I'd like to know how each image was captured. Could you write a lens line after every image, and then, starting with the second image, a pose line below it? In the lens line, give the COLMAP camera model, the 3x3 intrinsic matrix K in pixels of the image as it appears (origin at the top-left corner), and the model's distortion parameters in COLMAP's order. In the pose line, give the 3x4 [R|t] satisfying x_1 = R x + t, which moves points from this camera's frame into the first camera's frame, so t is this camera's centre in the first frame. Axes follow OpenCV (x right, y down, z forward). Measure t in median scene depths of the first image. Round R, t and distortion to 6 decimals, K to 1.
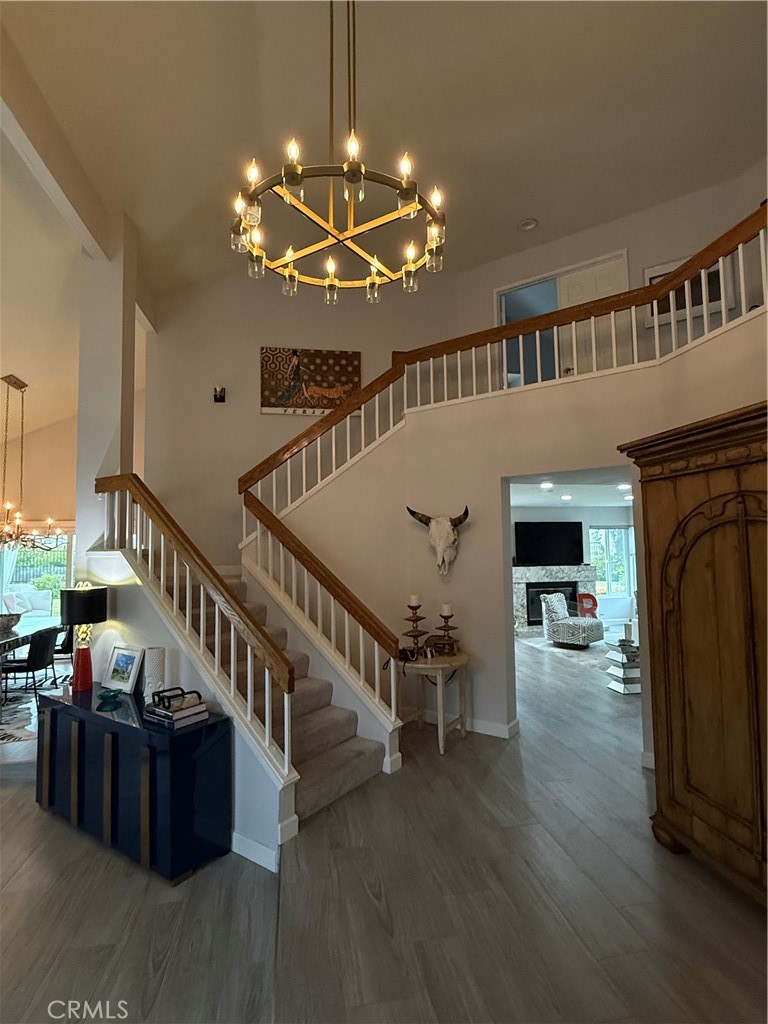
lens RADIAL K [[520.6, 0, 386.2], [0, 520.6, 510.8], [0, 0, 1]] dist [-0.001185, 0.000131]
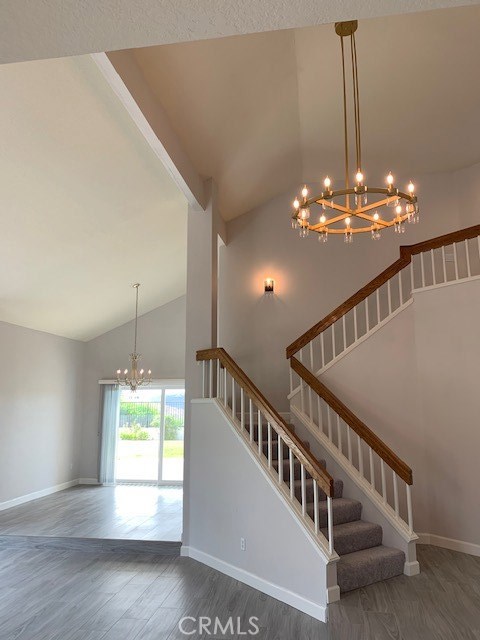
lens RADIAL K [[490.9, 0, 240.0], [0, 490.9, 320.0], [0, 0, 1]] dist [0.086856, -0.170990]
pose [[0.943413, -0.044659, -0.328599, 0.036713], [0.013489, 0.995238, -0.096534, -0.011653], [0.331346, 0.086639, 0.939523, -0.300639]]
